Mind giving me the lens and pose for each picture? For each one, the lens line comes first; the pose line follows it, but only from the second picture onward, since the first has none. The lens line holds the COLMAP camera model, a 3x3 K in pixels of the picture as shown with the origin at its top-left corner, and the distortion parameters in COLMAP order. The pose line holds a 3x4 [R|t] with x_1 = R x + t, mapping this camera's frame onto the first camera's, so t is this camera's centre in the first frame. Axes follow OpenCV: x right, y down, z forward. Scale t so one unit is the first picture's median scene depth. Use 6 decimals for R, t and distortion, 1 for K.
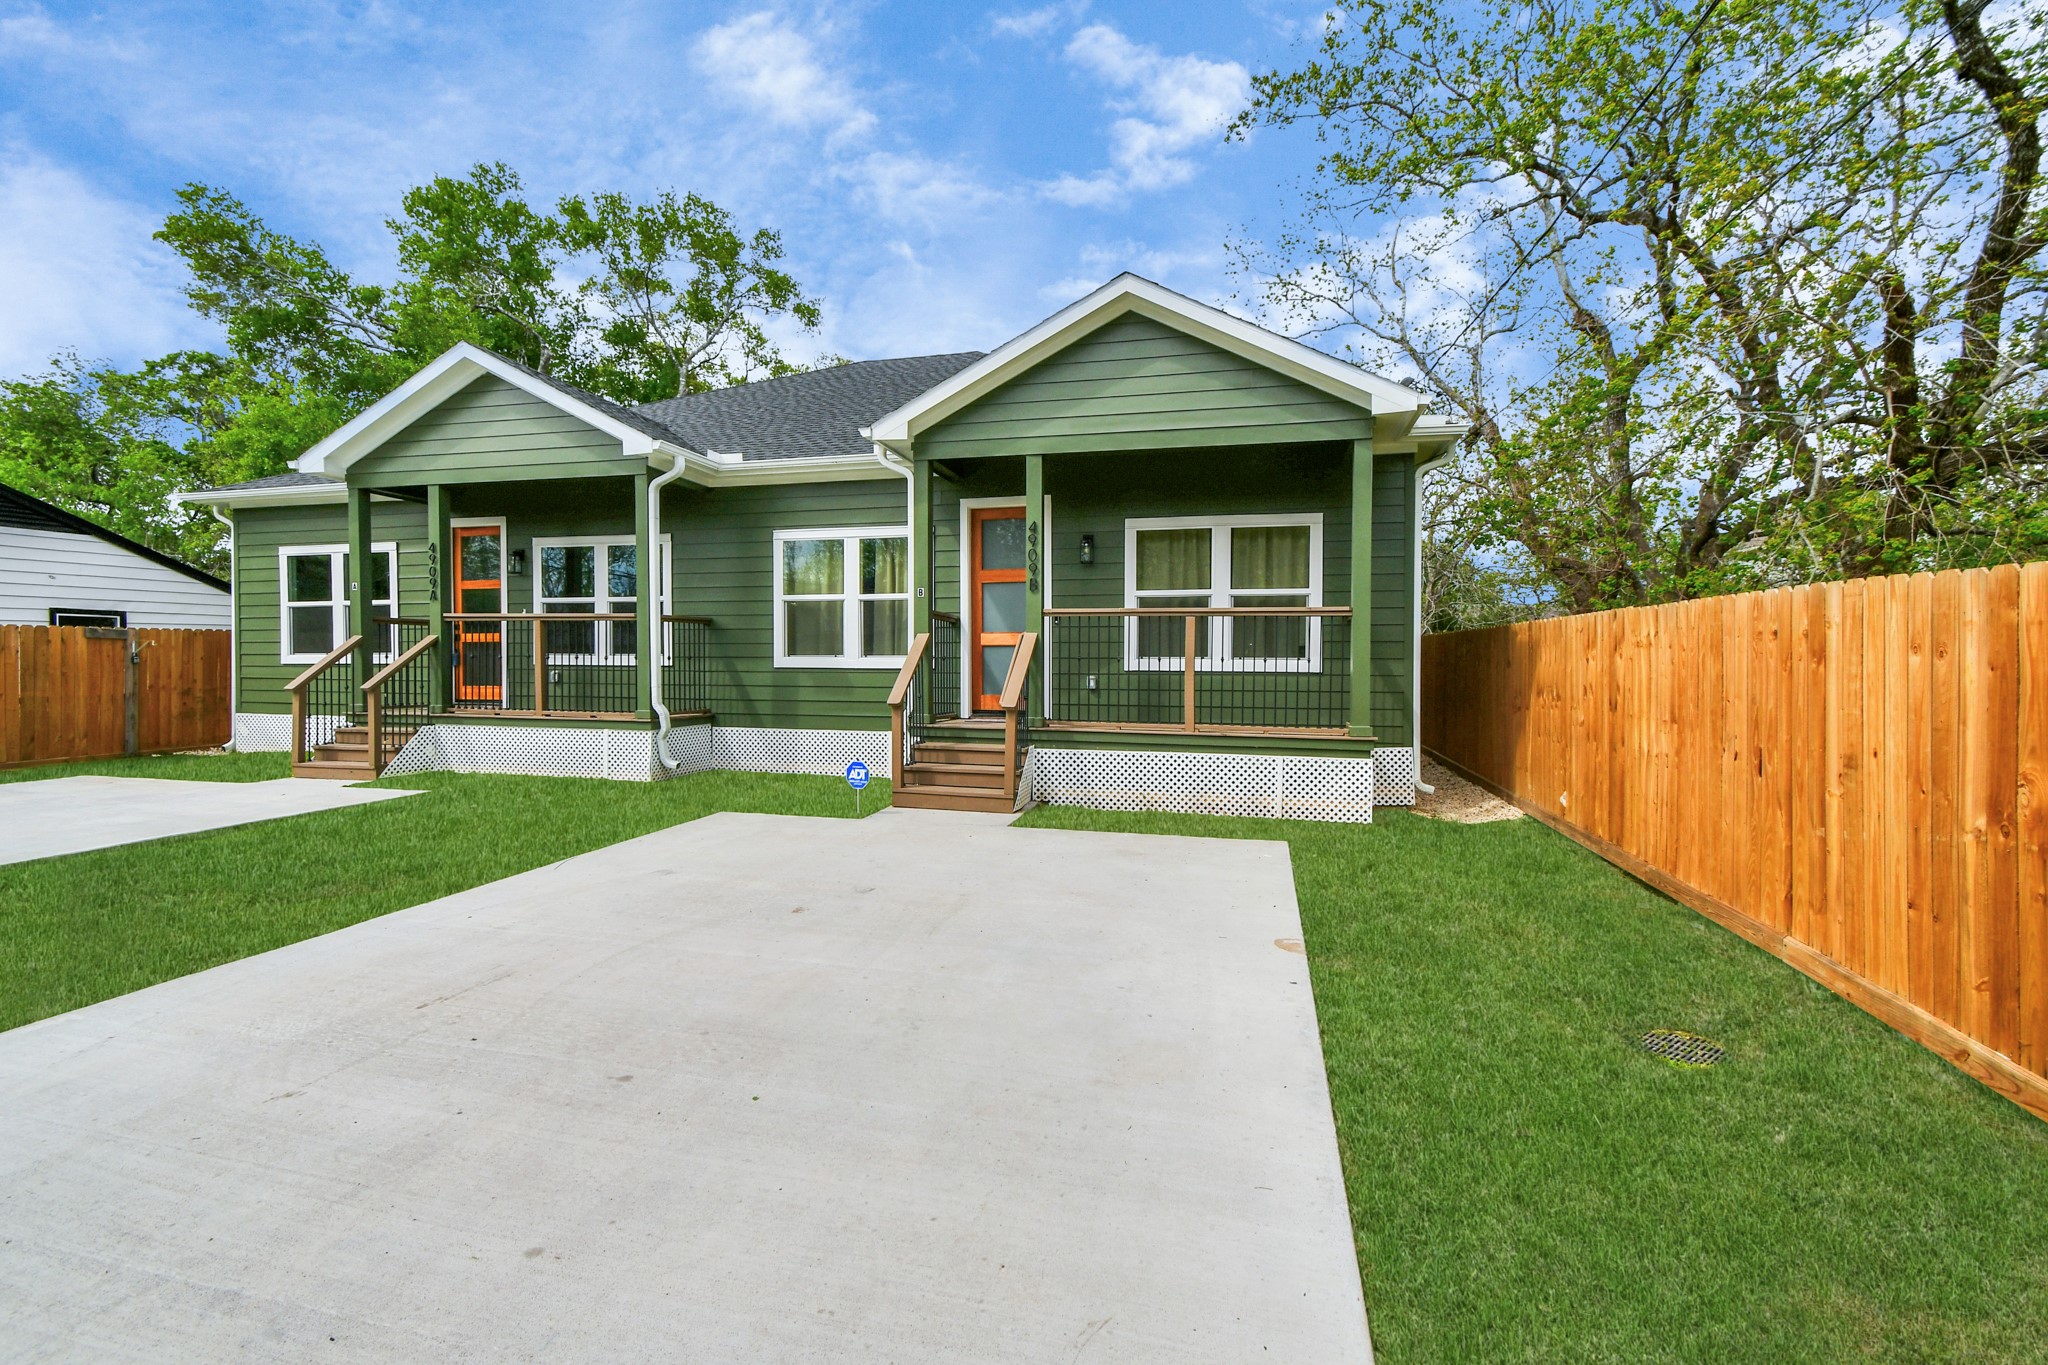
lens RADIAL K [[913.5, 0, 1034.8], [0, 913.5, 672.9], [0, 0, 1]] dist [0.019111, -0.000924]
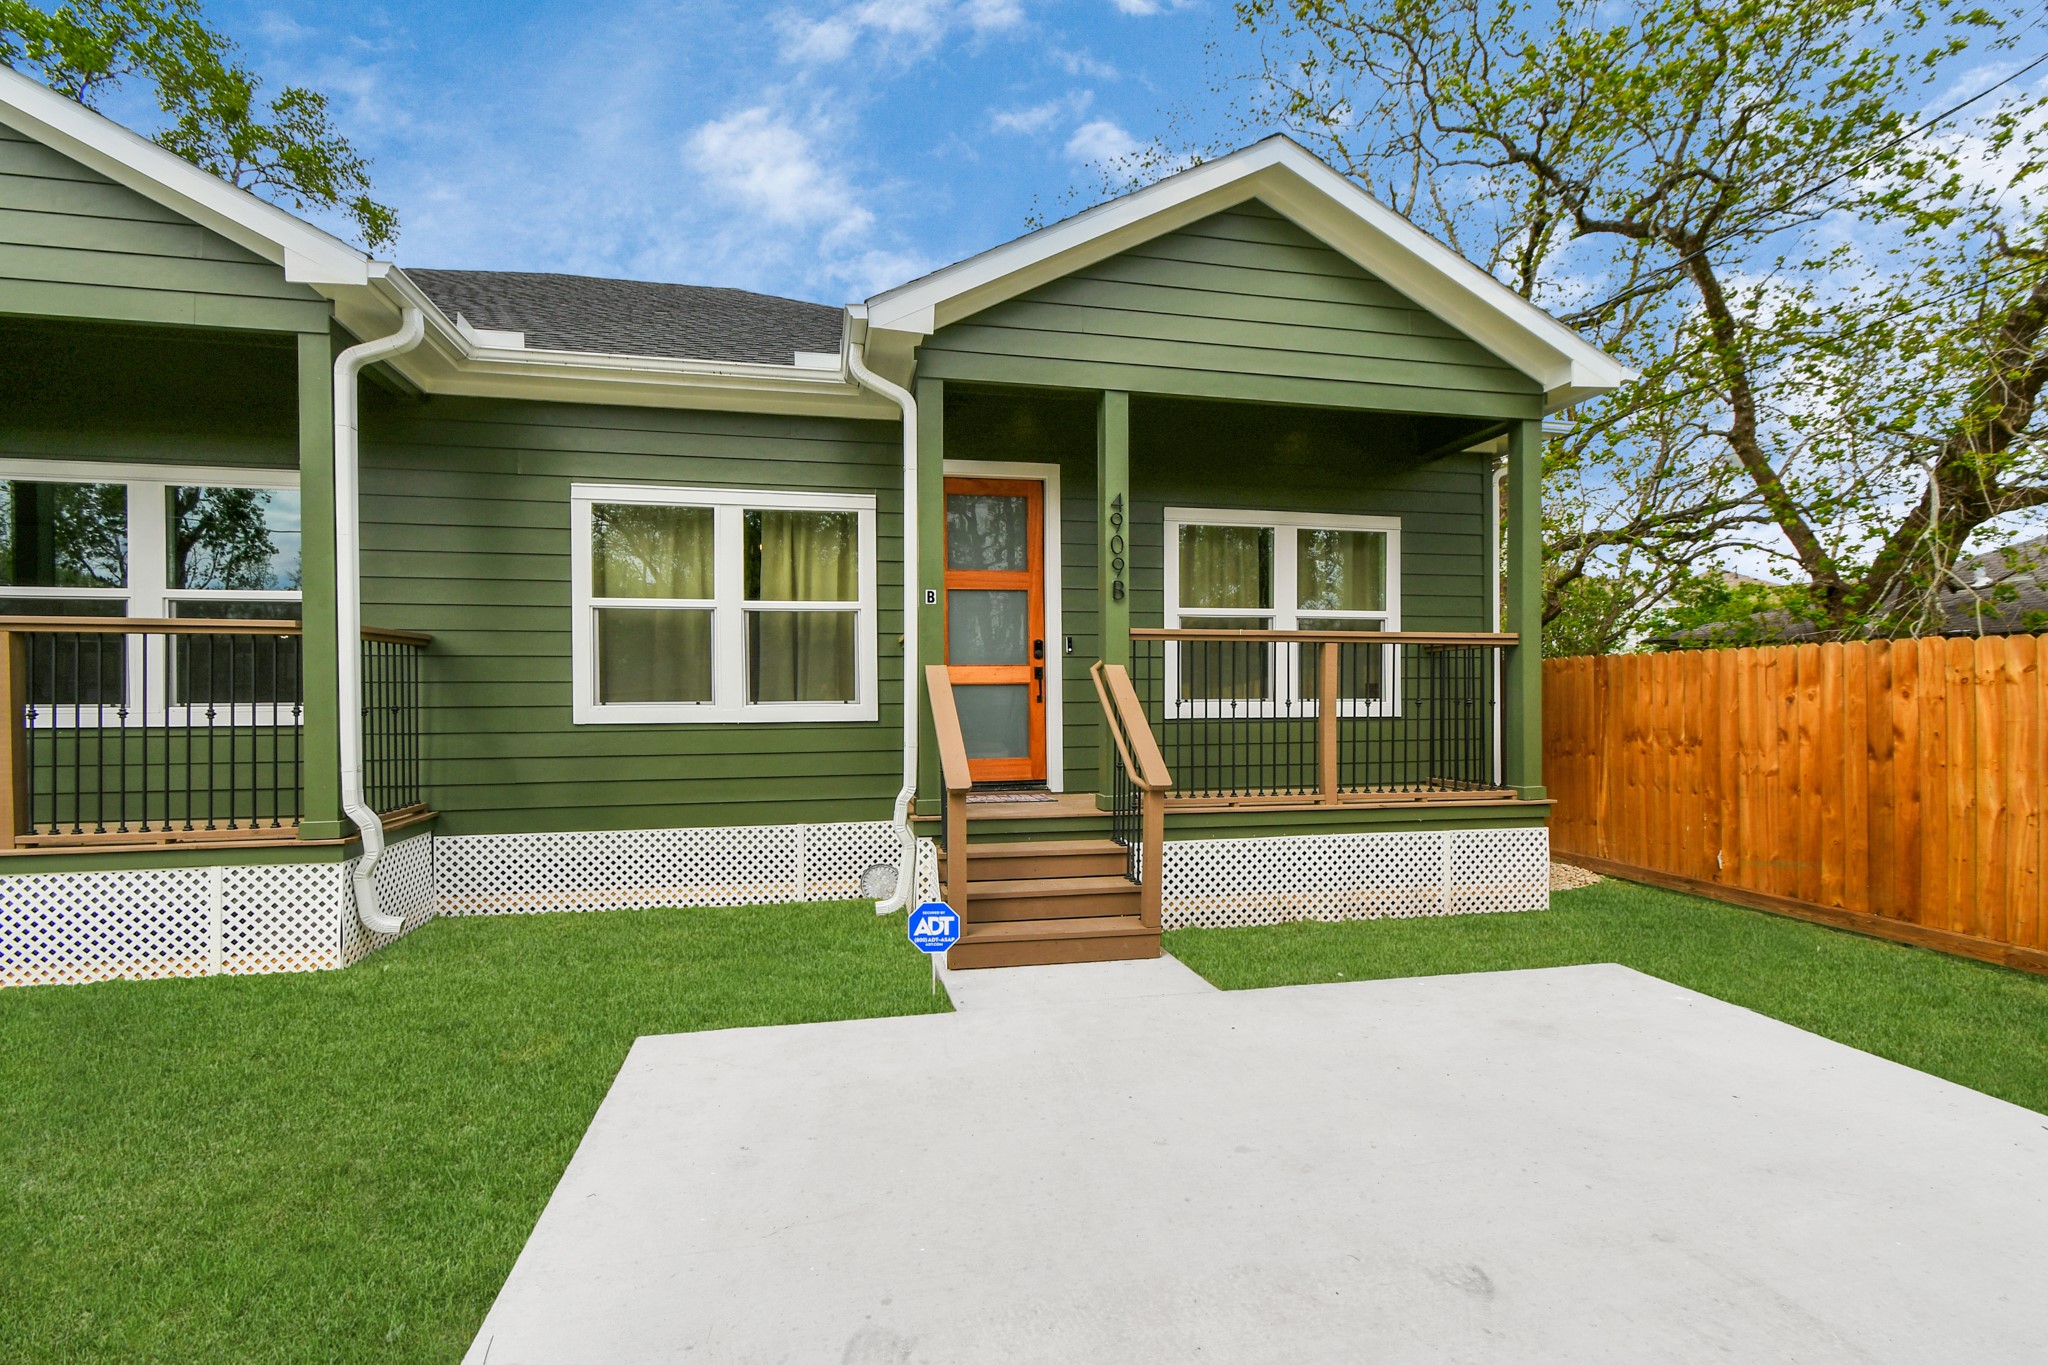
lens RADIAL K [[913.5, 0, 1014.7], [0, 913.5, 686.1], [0, 0, 1]] dist [0.019111, -0.000924]
pose [[0.896529, -0.001762, 0.442981, -0.322663], [0.017584, 0.999346, -0.031612, -0.007476], [-0.442636, 0.036130, 0.895973, 0.413650]]
